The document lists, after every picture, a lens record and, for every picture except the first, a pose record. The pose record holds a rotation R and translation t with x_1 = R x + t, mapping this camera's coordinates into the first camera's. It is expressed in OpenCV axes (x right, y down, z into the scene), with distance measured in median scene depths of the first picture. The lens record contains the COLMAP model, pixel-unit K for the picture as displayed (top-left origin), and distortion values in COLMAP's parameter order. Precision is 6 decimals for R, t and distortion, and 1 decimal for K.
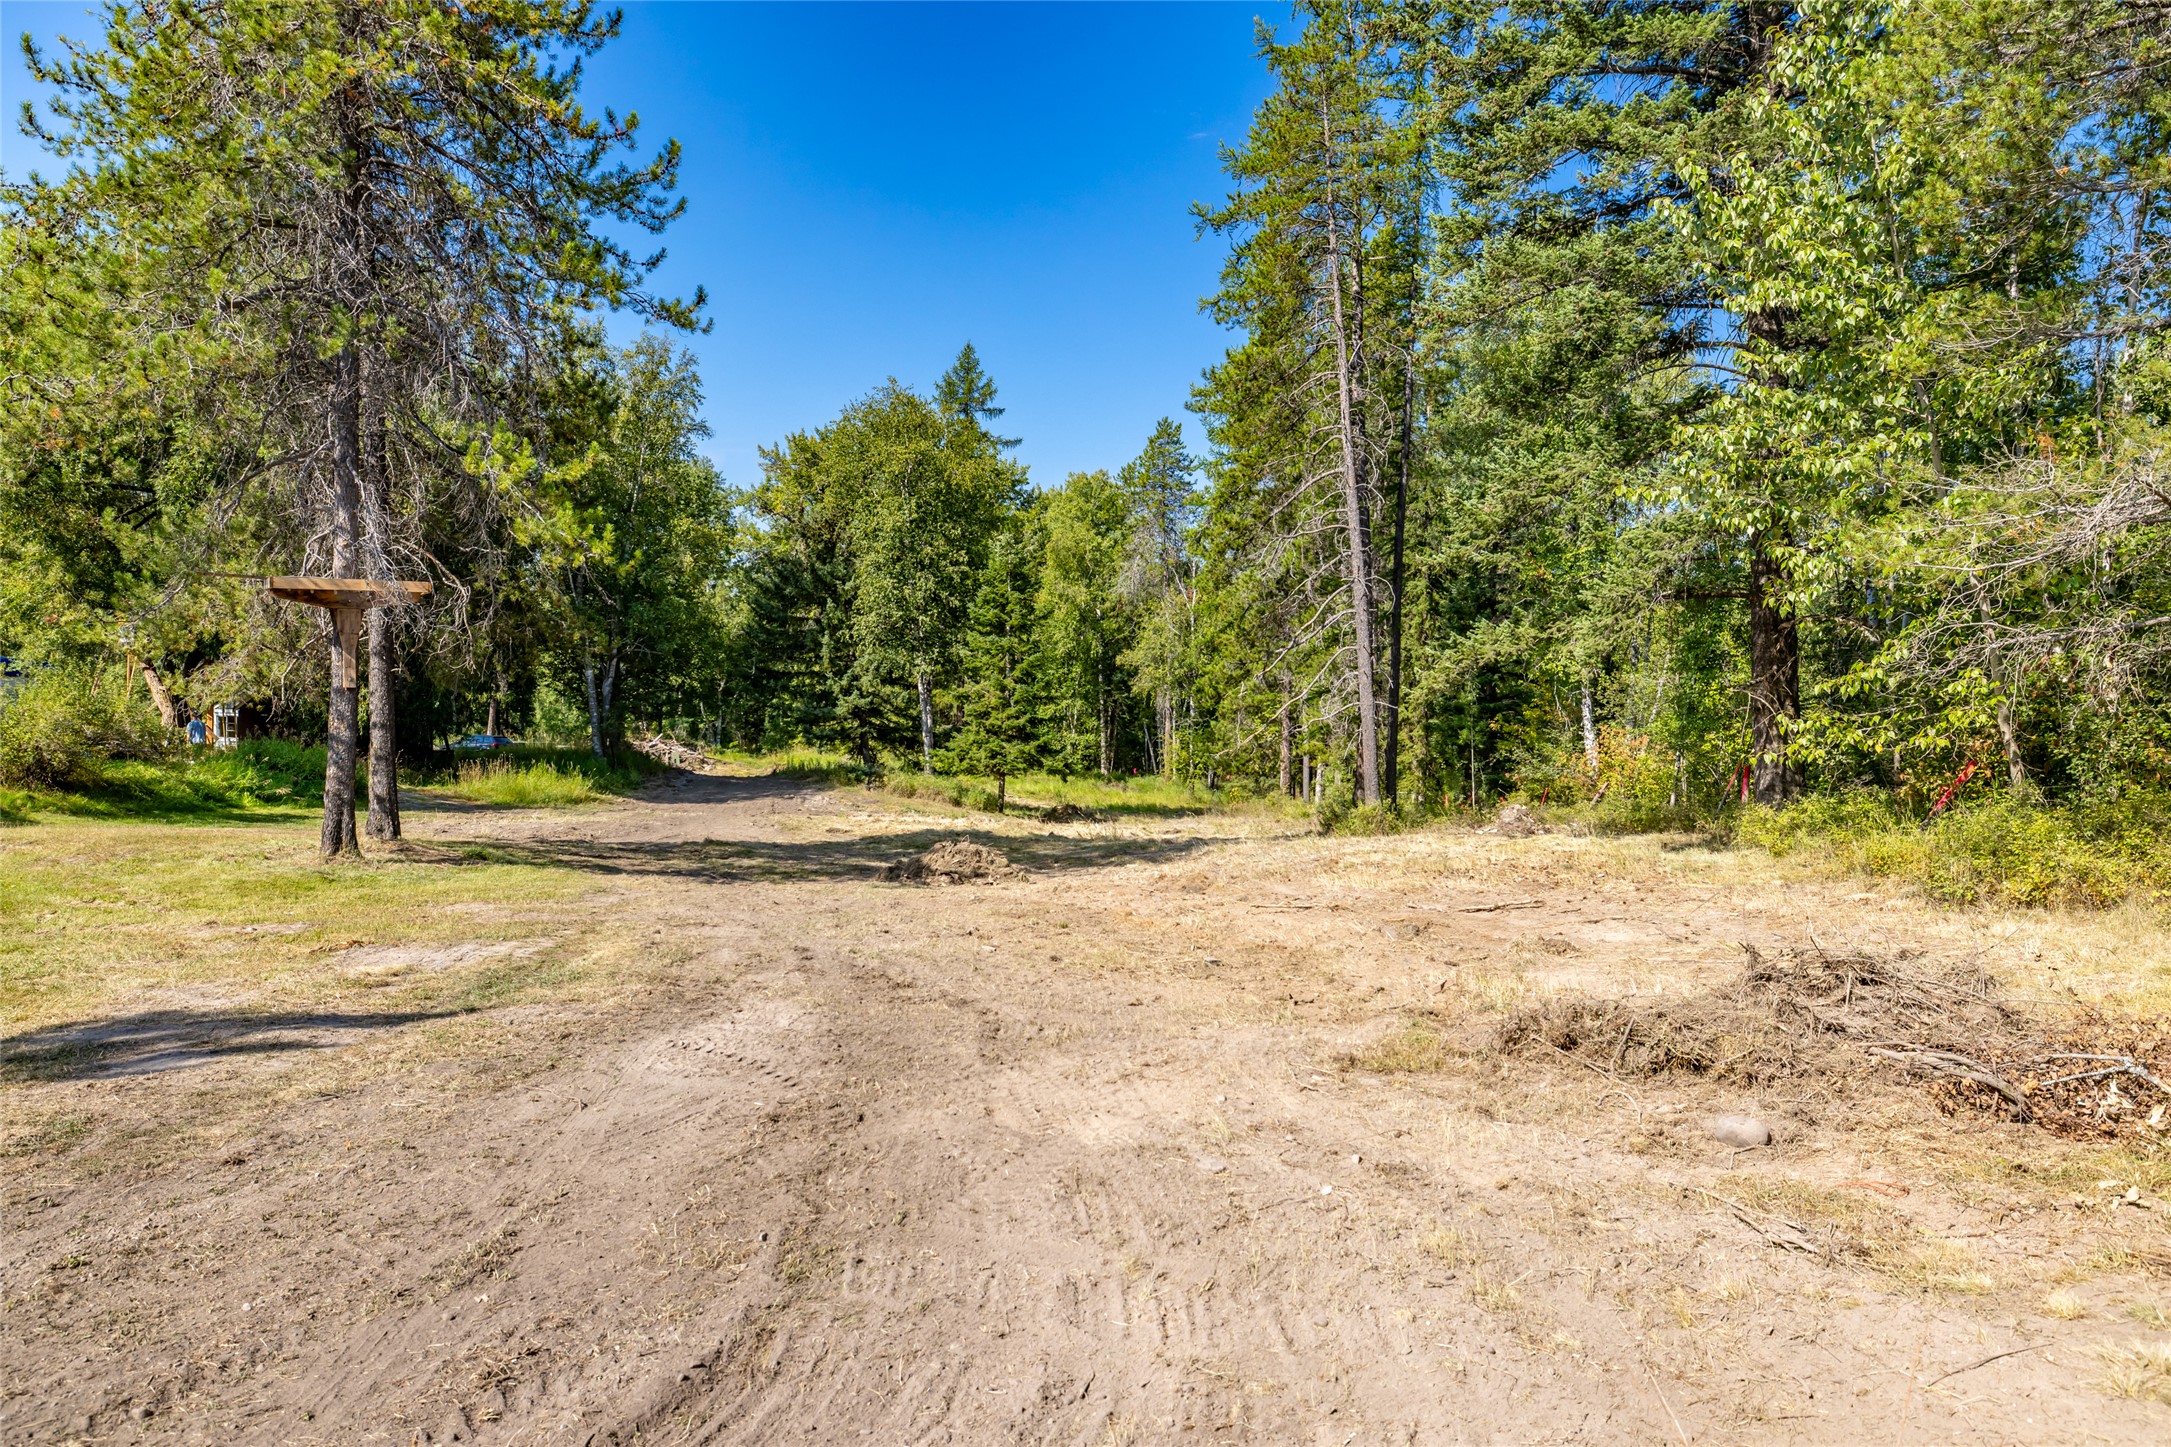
lens RADIAL K [[1394.1, 0, 1085.5], [0, 1394.1, 723.5], [0, 0, 1]] dist [-0.000600, -0.000384]
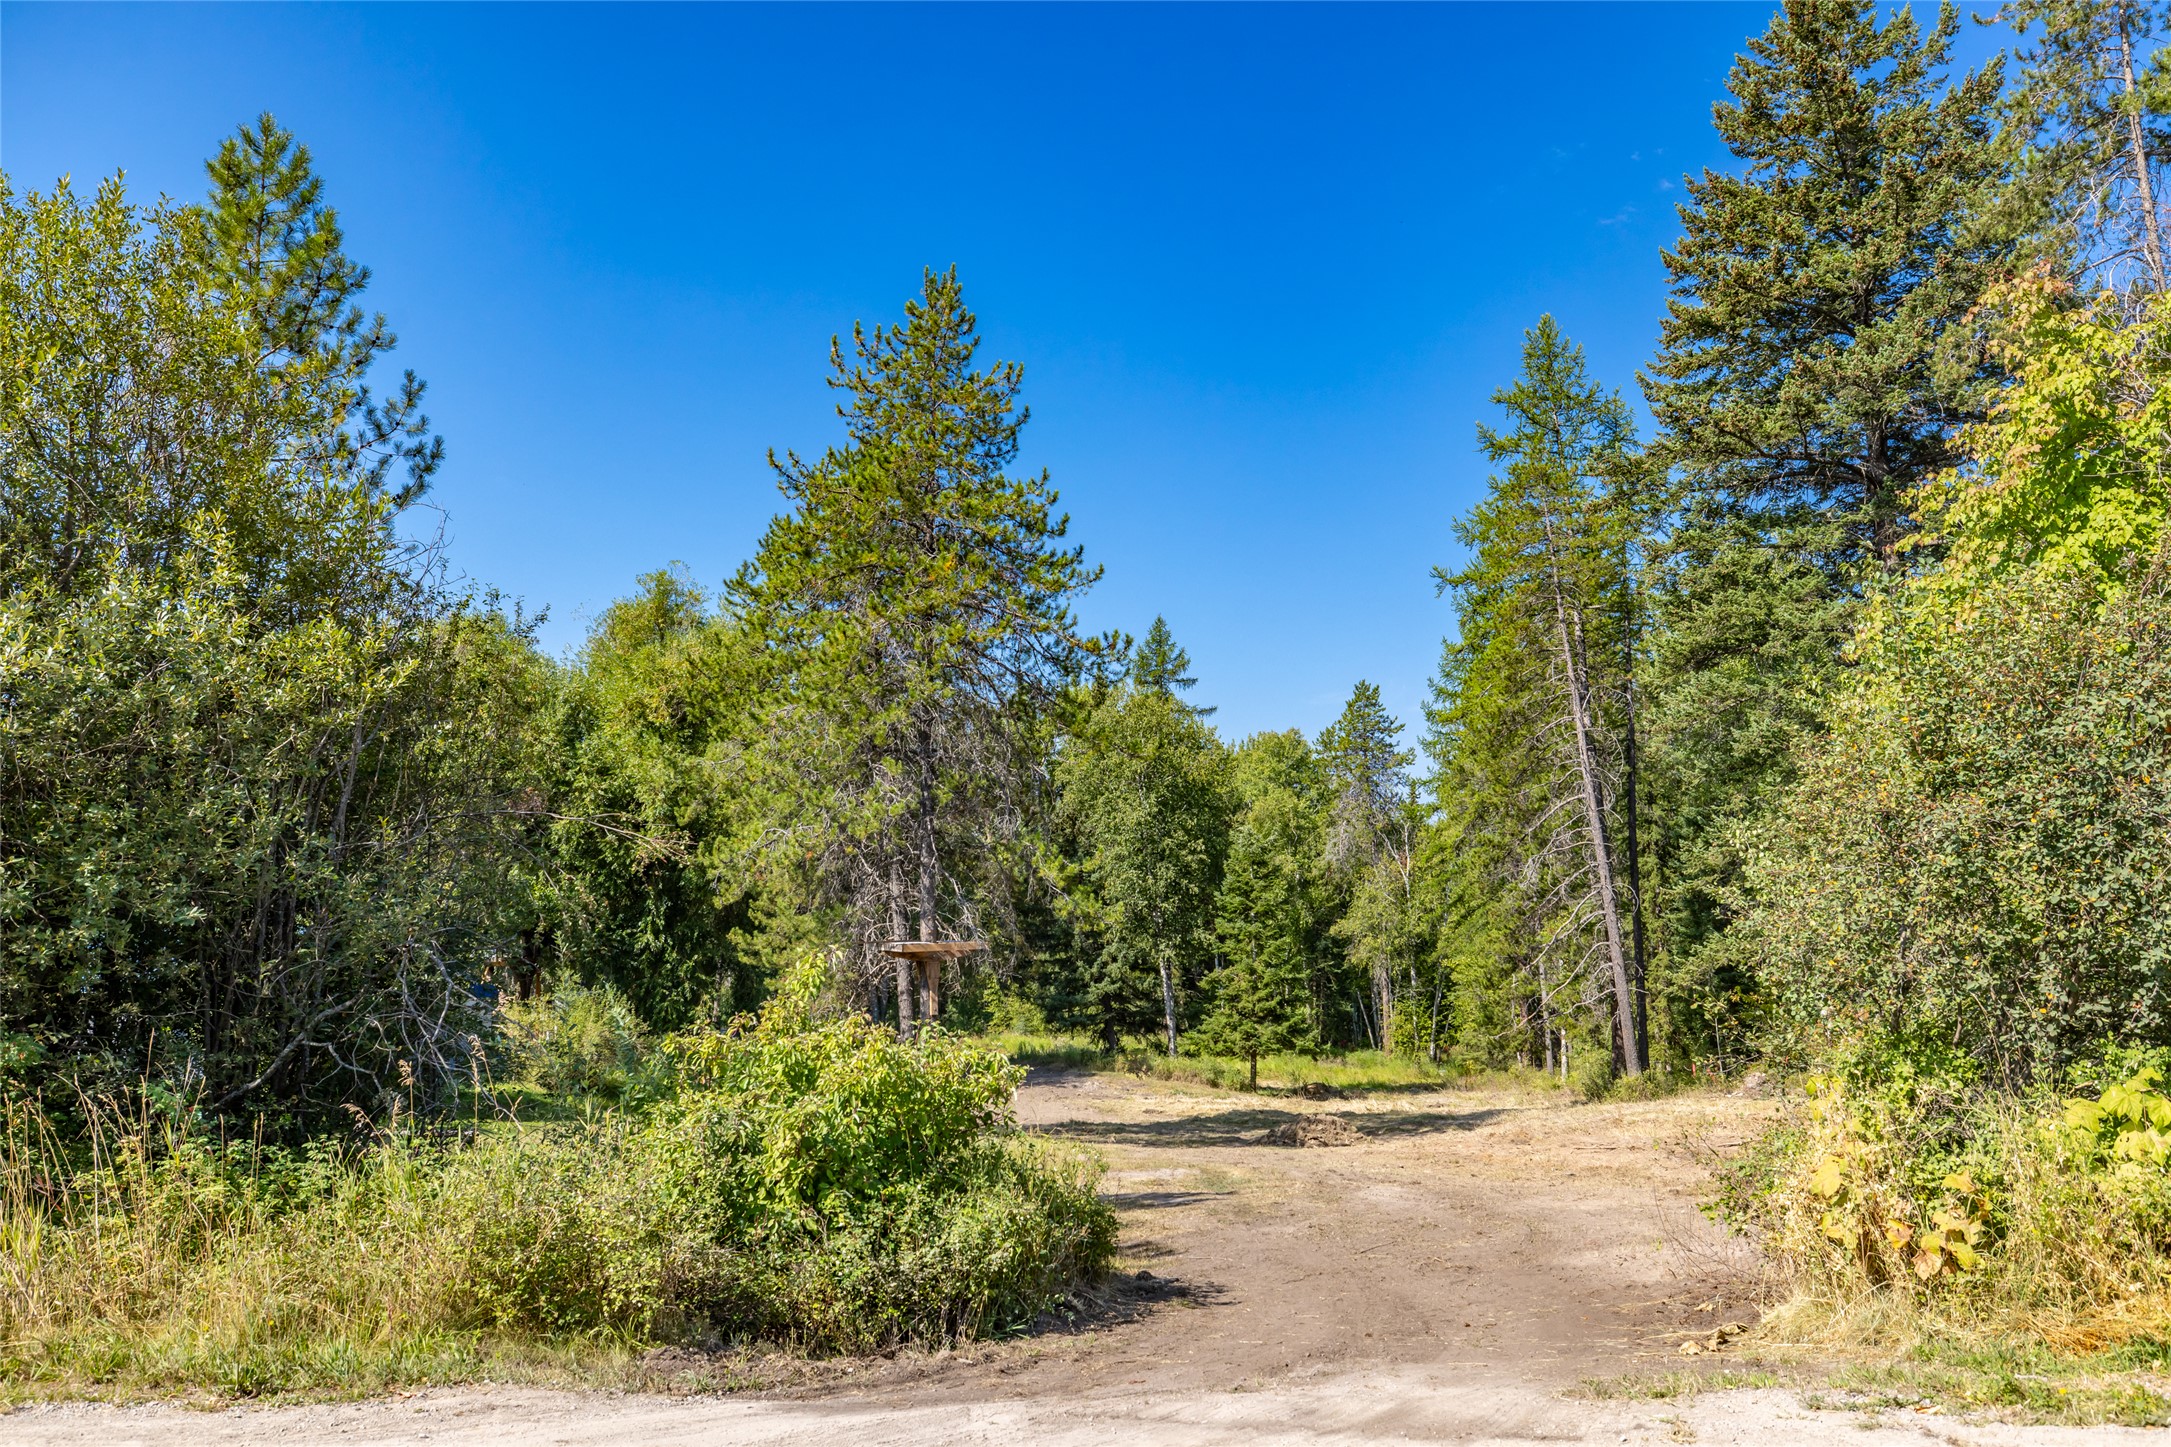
lens RADIAL K [[1638.0, 0, 1085.5], [0, 1638.0, 723.5], [0, 0, 1]] dist [0.006683, 0.001676]
pose [[0.995428, -0.047385, -0.082936, -0.067525], [0.033636, 0.986551, -0.159953, -0.015585], [0.089400, 0.156432, 0.983634, -0.241886]]
